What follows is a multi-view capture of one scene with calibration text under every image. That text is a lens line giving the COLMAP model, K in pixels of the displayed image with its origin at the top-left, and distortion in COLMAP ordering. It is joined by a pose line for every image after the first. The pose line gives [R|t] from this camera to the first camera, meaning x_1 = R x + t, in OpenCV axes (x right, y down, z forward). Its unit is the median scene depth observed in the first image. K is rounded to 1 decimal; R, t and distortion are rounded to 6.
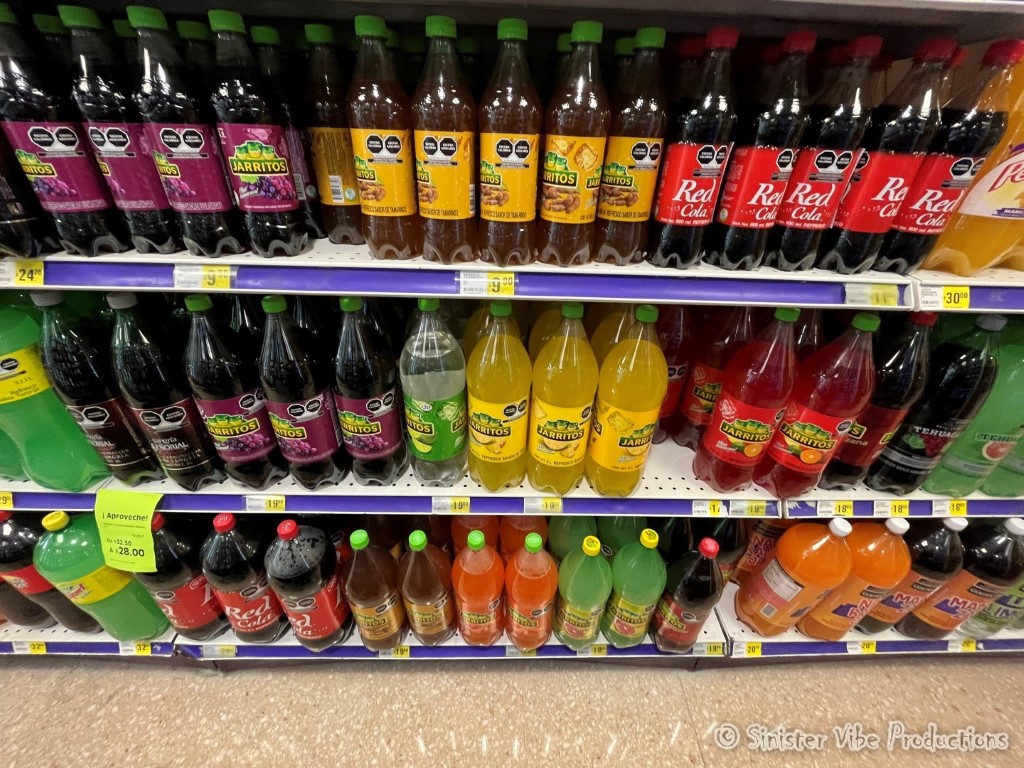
lens RADIAL K [[416.4, 0, 512.7], [0, 416.4, 385.7], [0, 0, 1]] dist [-0.012673, 0.001090]
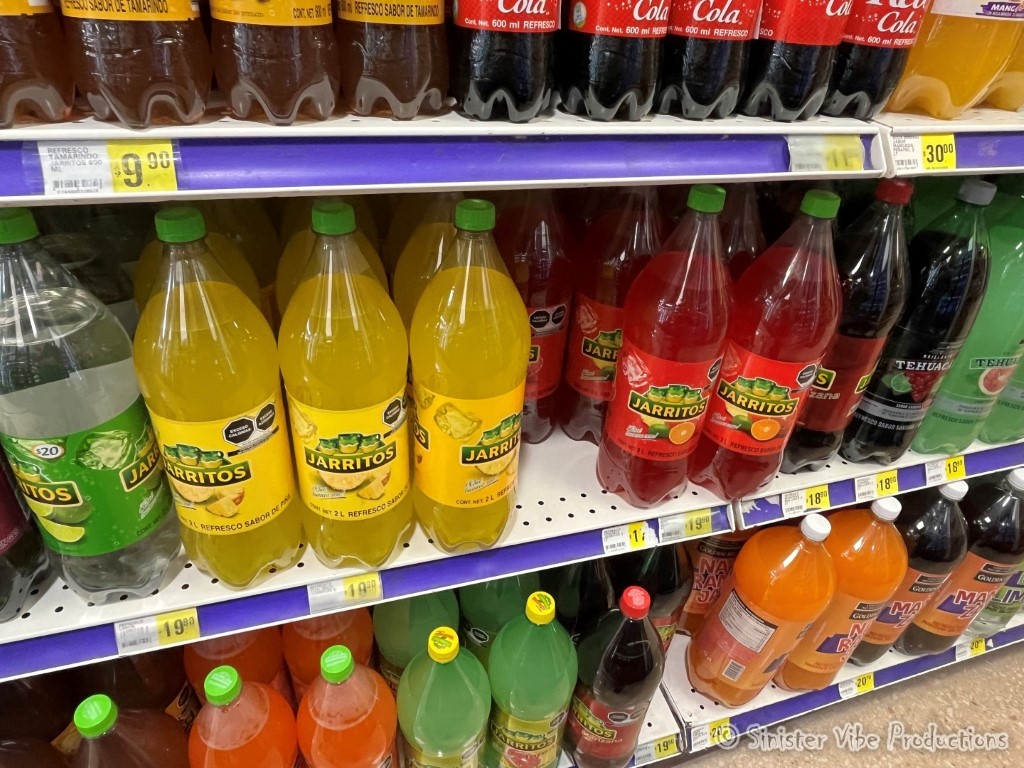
lens RADIAL K [[643.7, 0, 510.7], [0, 643.7, 385.1], [0, 0, 1]] dist [-0.006209, -0.007778]
pose [[0.957804, -0.134911, 0.253794, 0.111941], [0.124825, 0.990625, 0.055508, 0.002900], [-0.258903, -0.021486, 0.965664, 0.159531]]
